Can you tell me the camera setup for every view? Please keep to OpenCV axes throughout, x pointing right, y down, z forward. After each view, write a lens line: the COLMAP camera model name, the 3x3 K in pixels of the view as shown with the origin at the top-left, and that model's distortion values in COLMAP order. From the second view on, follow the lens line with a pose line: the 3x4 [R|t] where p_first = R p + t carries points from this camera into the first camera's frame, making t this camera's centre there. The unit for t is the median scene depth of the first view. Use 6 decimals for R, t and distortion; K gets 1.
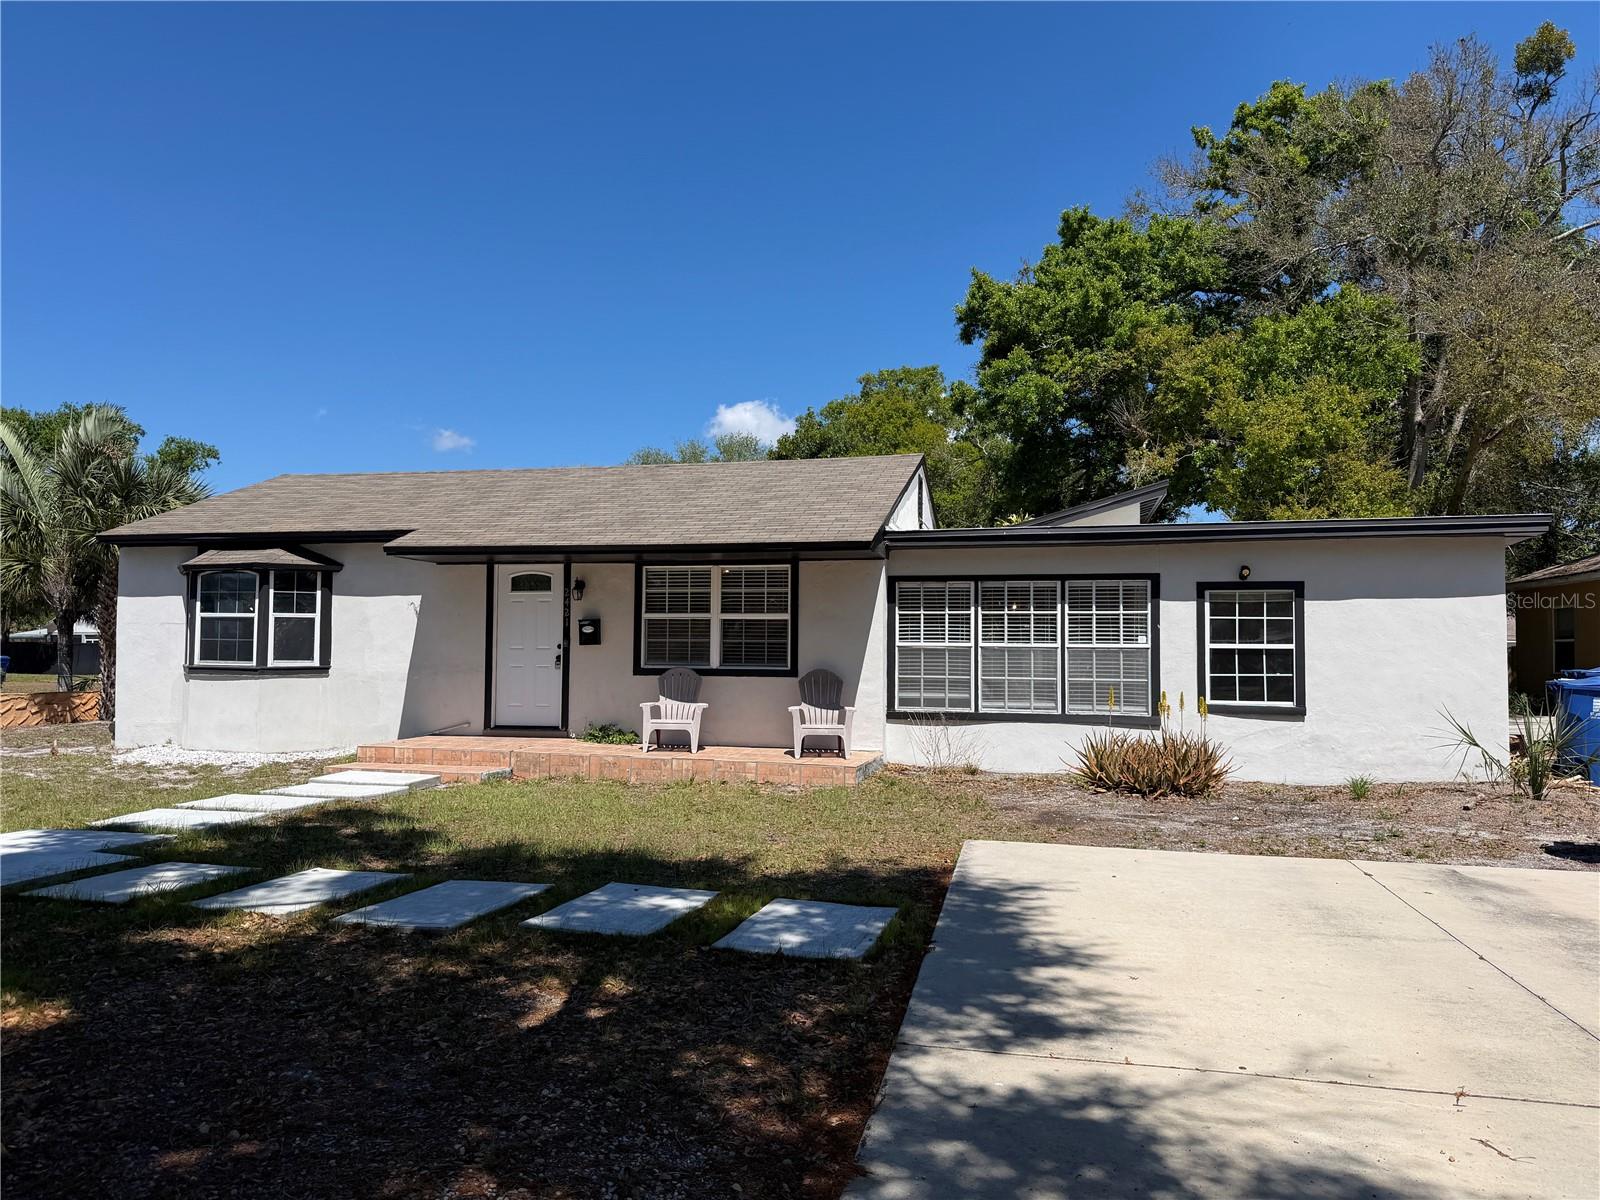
lens RADIAL K [[1117.8, 0, 795.2], [0, 1117.8, 608.2], [0, 0, 1]] dist [0.175966, -0.316099]
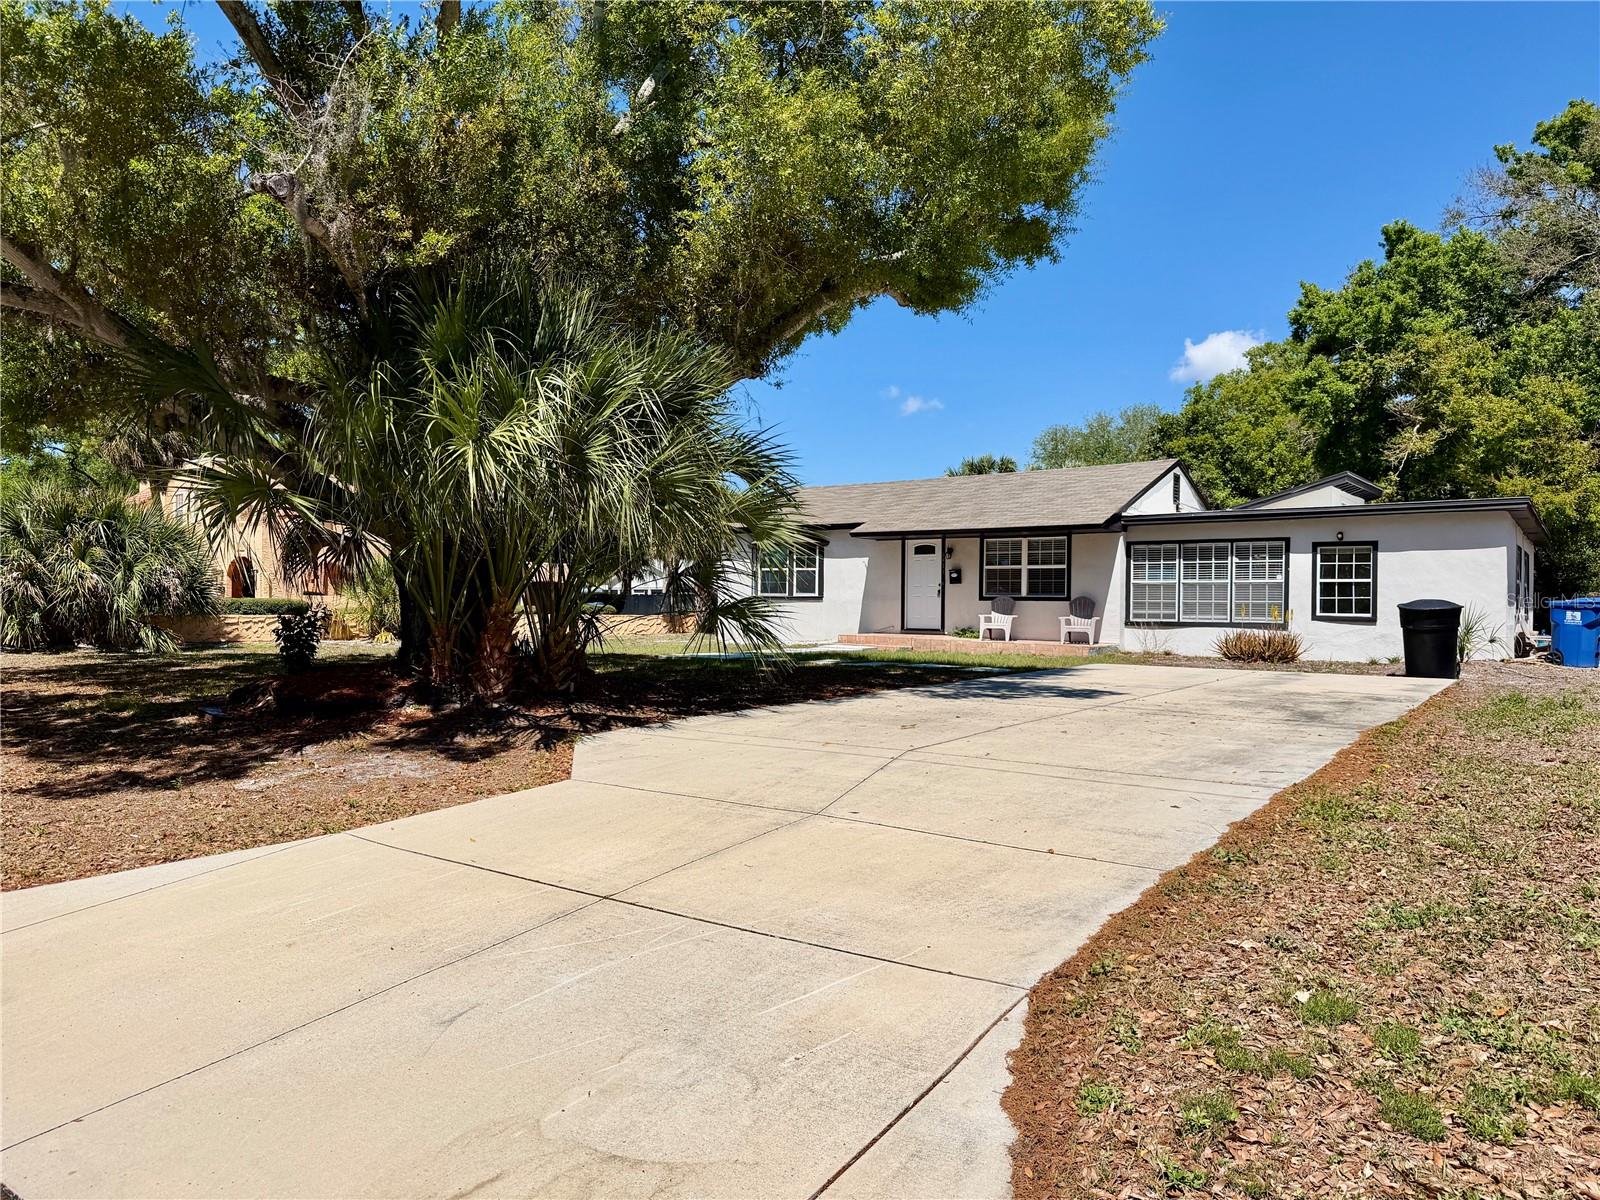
lens RADIAL K [[1117.8, 0, 795.2], [0, 1117.8, 608.2], [0, 0, 1]] dist [0.175966, -0.316099]
pose [[0.923202, 0.003128, -0.384303, 0.269972], [0.011786, 0.999266, 0.036449, 0.003272], [0.384135, -0.038179, 0.922487, -0.753676]]
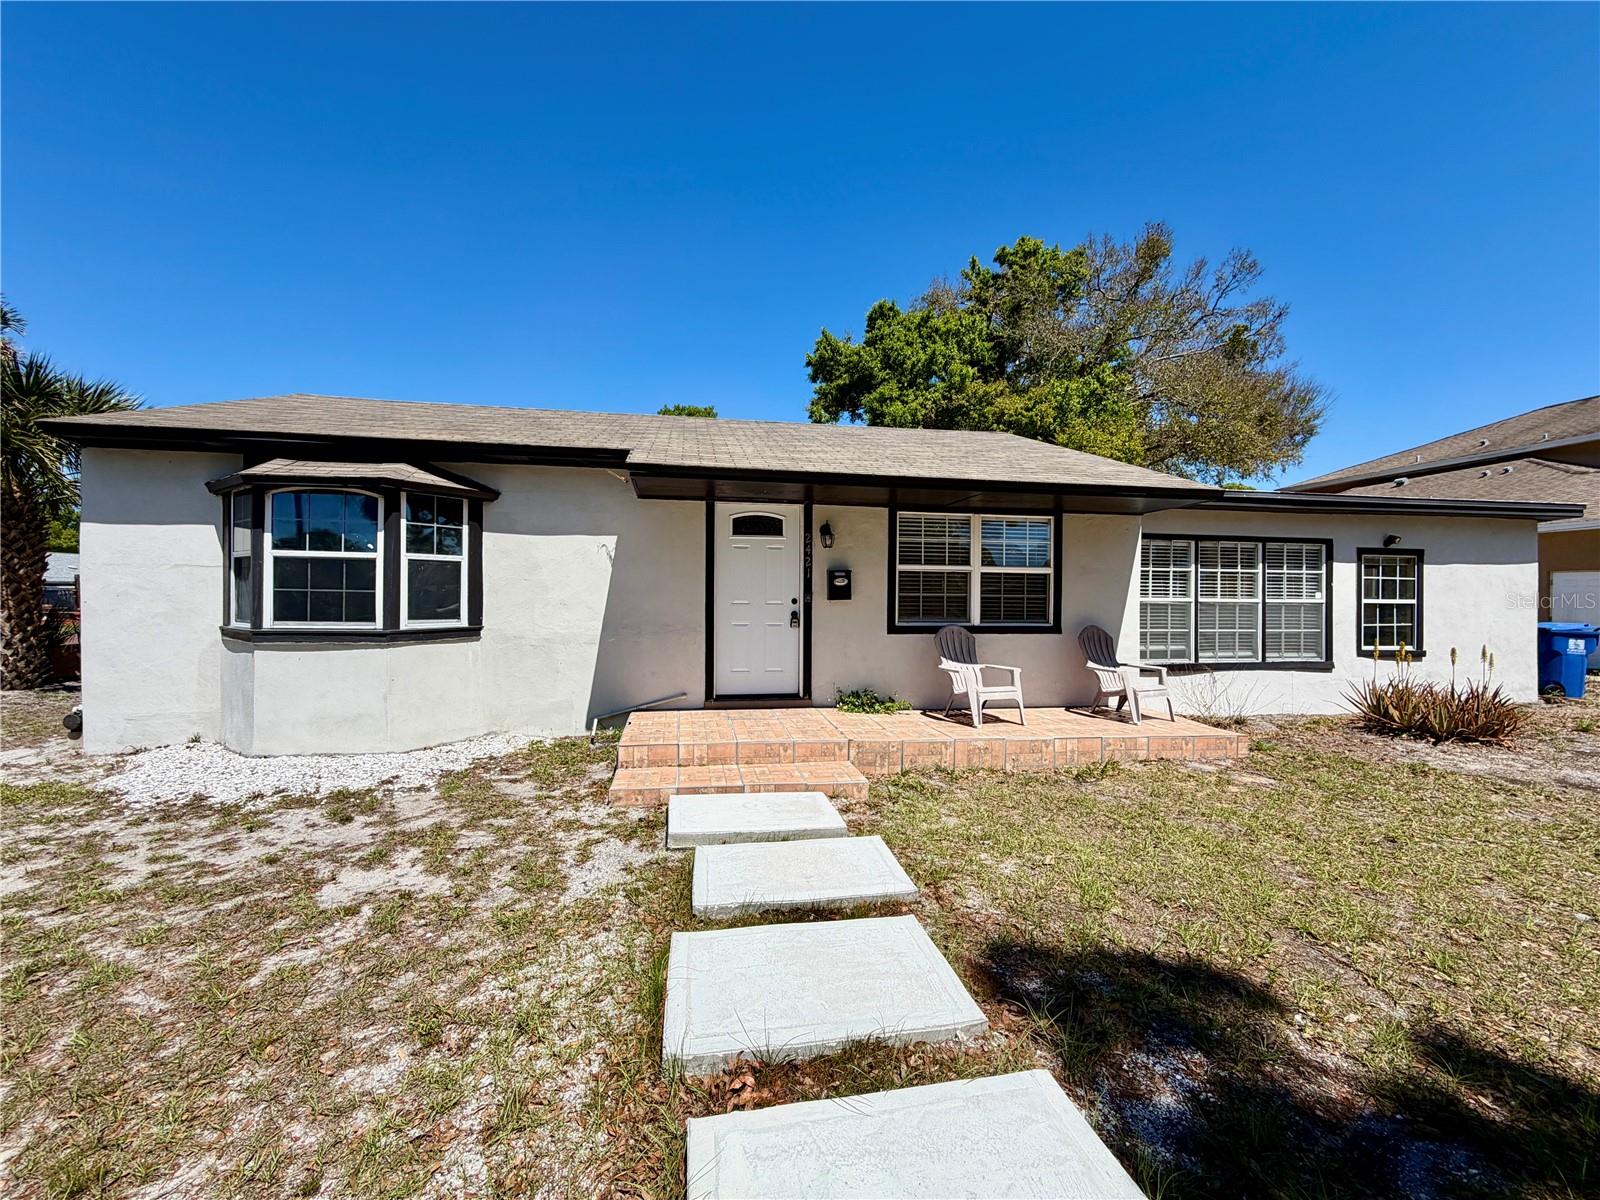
lens RADIAL K [[638.7, 0, 797.4], [0, 638.7, 603.7], [0, 0, 1]] dist [0.000817, -0.000417]
pose [[0.914781, -0.003131, 0.403938, -0.411716], [-0.017169, 0.998765, 0.046623, 0.013390], [-0.403585, -0.049585, 0.913597, 0.564086]]
